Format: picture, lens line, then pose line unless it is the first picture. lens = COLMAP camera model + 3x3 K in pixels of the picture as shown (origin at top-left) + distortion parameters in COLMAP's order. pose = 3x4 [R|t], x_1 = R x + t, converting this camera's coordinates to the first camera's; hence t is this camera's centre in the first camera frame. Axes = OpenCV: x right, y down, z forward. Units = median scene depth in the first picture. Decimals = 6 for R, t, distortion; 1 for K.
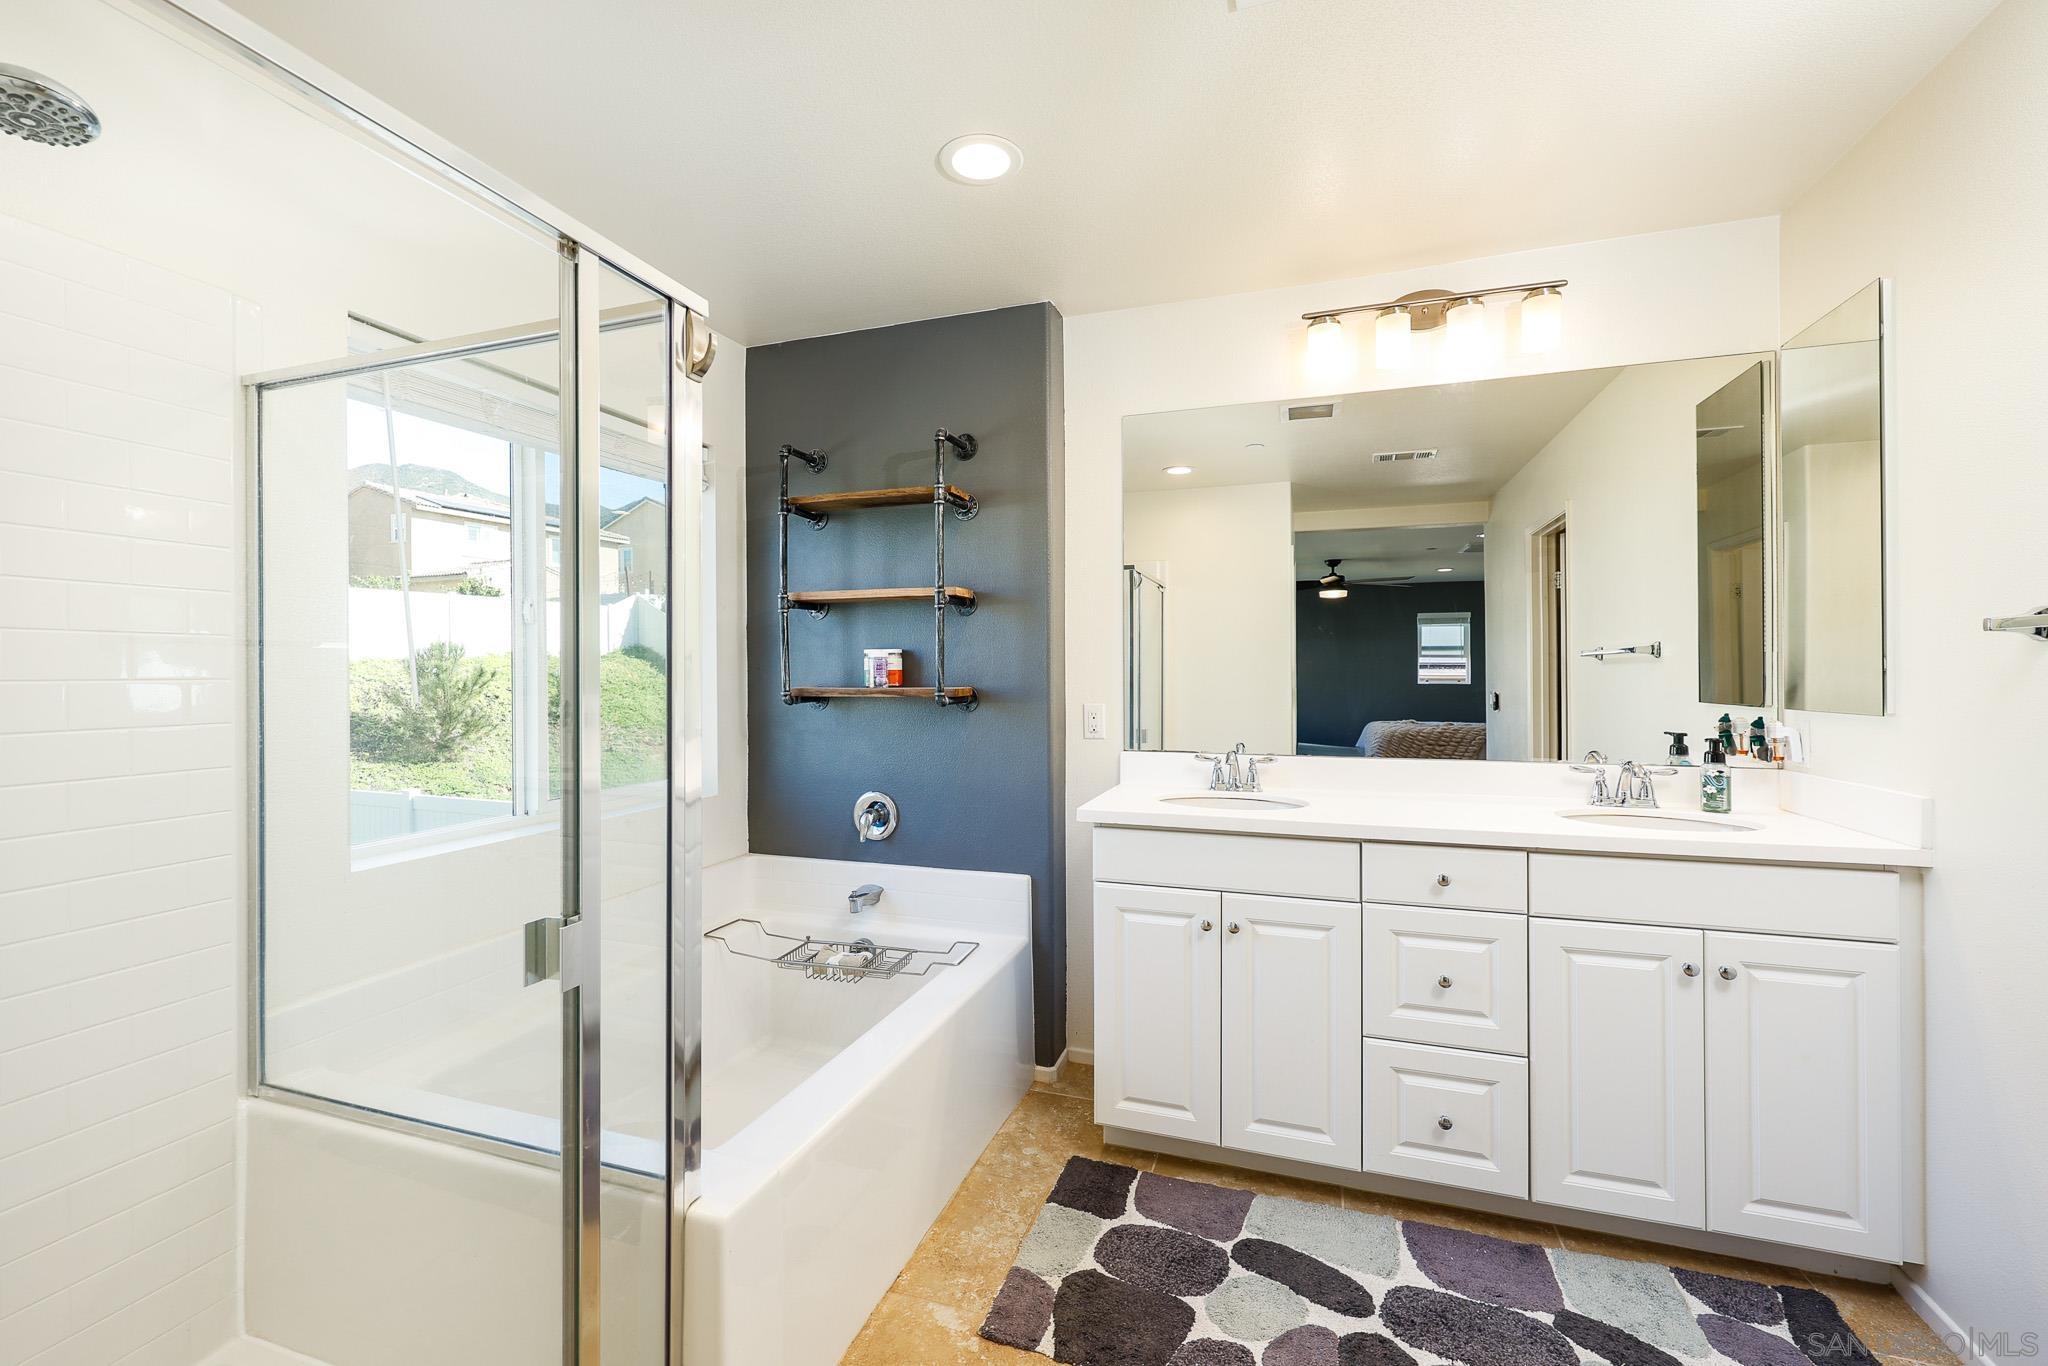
lens RADIAL K [[865.6, 0, 1021.6], [0, 865.6, 669.2], [0, 0, 1]] dist [-0.000940, -0.000097]
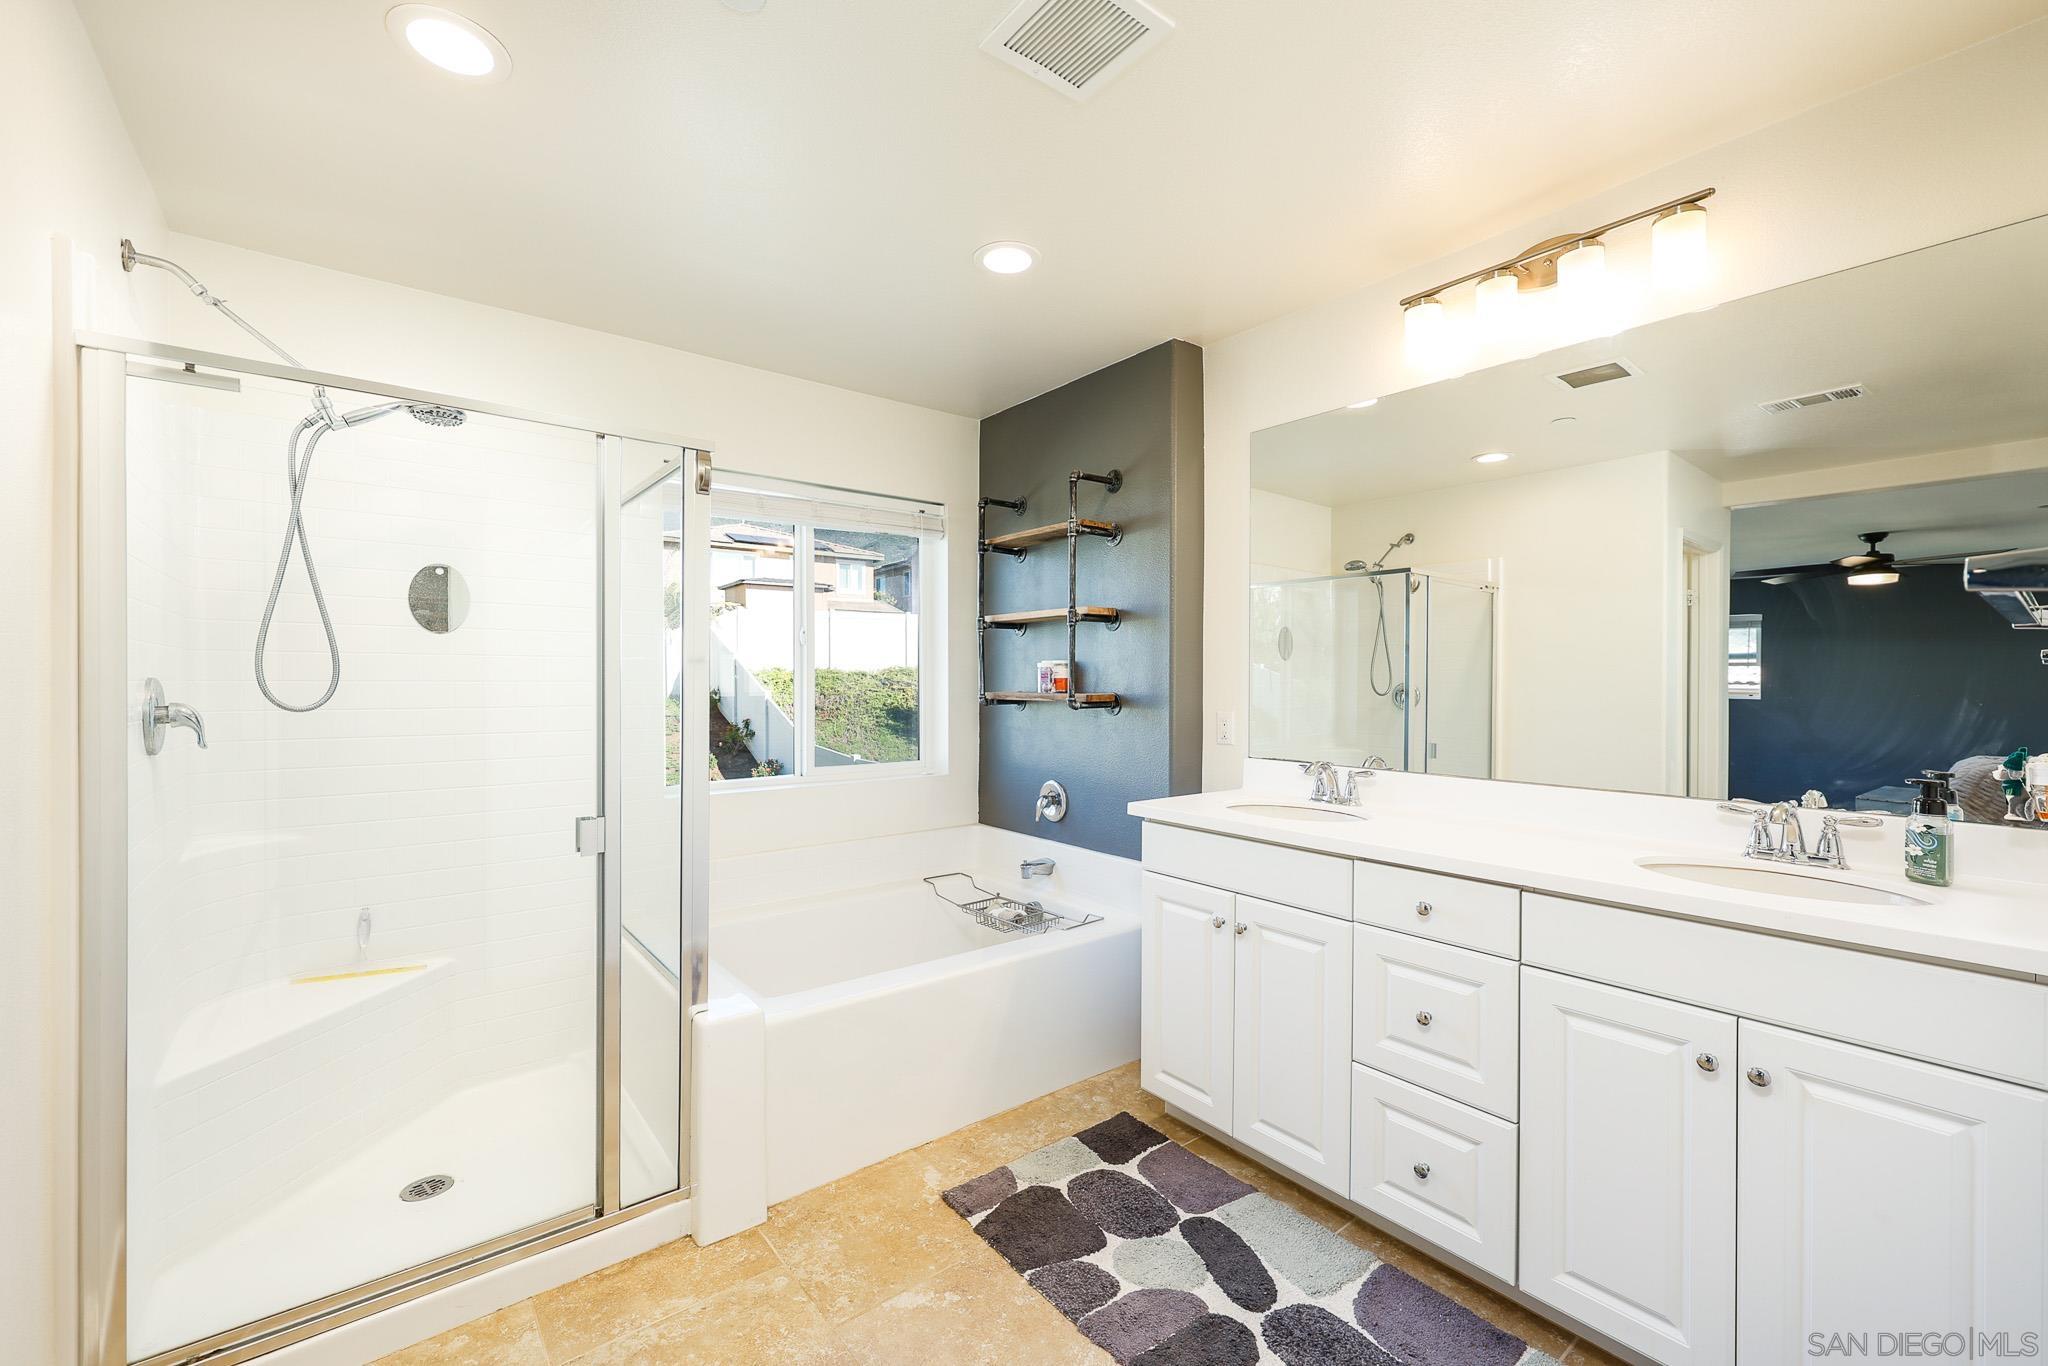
lens RADIAL K [[839.5, 0, 1024.0], [0, 839.5, 683.0], [0, 0, 1]] dist [-0.000248, -0.000135]
pose [[0.840576, 0.008342, -0.541630, 0.548921], [-0.004974, 0.999958, 0.007681, -0.001160], [0.541671, -0.003763, 0.840582, 0.016345]]
